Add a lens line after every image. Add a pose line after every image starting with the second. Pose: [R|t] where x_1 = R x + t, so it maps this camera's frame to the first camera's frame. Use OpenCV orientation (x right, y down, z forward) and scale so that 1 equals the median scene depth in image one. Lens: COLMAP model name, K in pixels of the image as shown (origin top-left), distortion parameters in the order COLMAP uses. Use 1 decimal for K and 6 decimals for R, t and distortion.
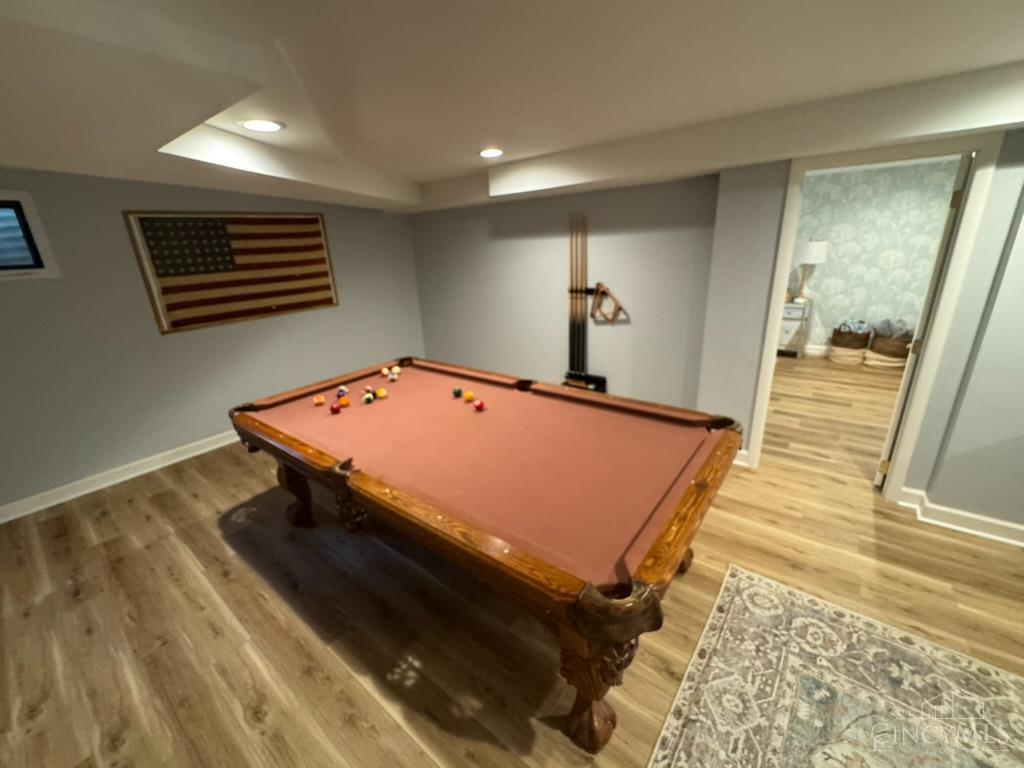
lens RADIAL K [[413.8, 0, 512.0], [0, 413.8, 384.0], [0, 0, 1]] dist [-0.007340, 0.000094]
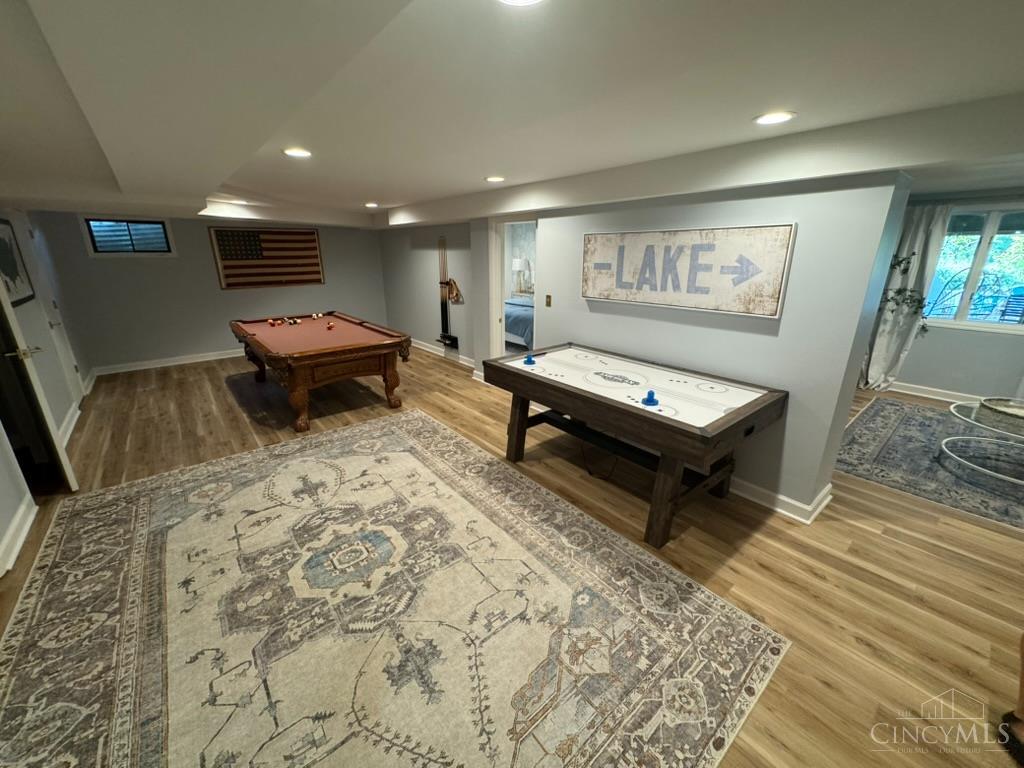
lens RADIAL K [[408.6, 0, 512.0], [0, 408.6, 384.0], [0, 0, 1]] dist [0.000218, 0.000173]
pose [[0.976654, 0.109762, -0.184657, 0.887889], [-0.110912, 0.993822, 0.004123, 0.160921], [0.183969, 0.016454, 0.982794, -0.631539]]
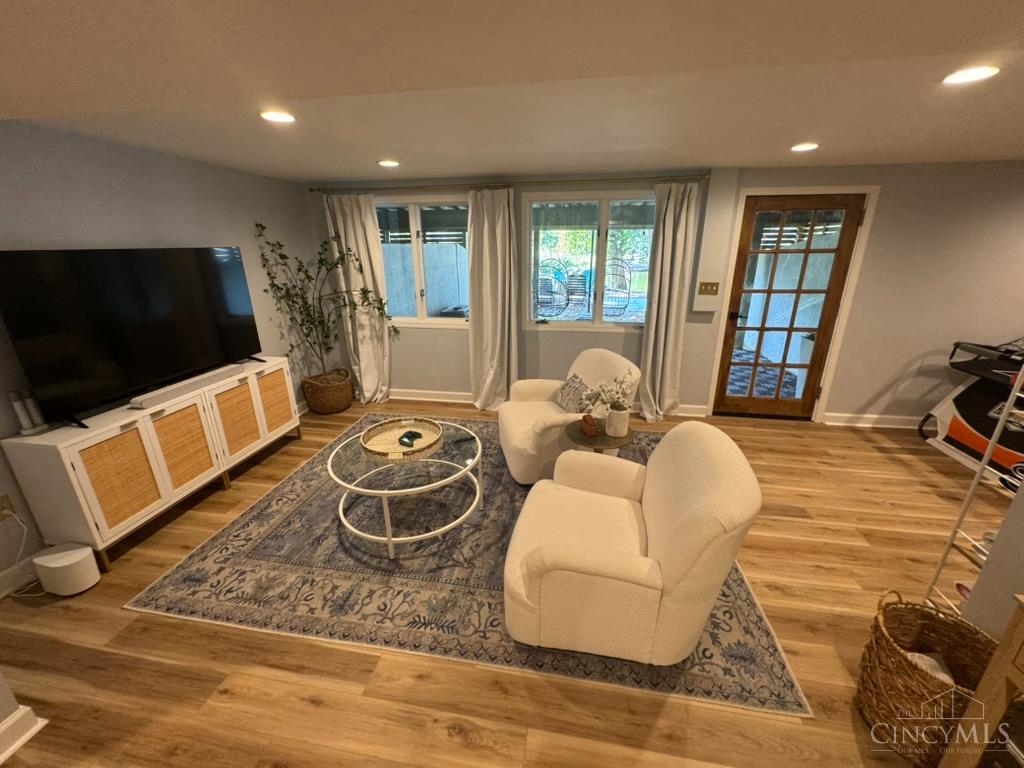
lens RADIAL K [[408.6, 0, 512.0], [0, 408.6, 384.0], [0, 0, 1]] dist [0.000218, 0.000173]
pose [[0.881189, -0.115128, 0.458531, 1.699472], [0.119695, 0.992625, 0.019202, 0.009342], [-0.457360, 0.037963, 0.888471, -0.307468]]
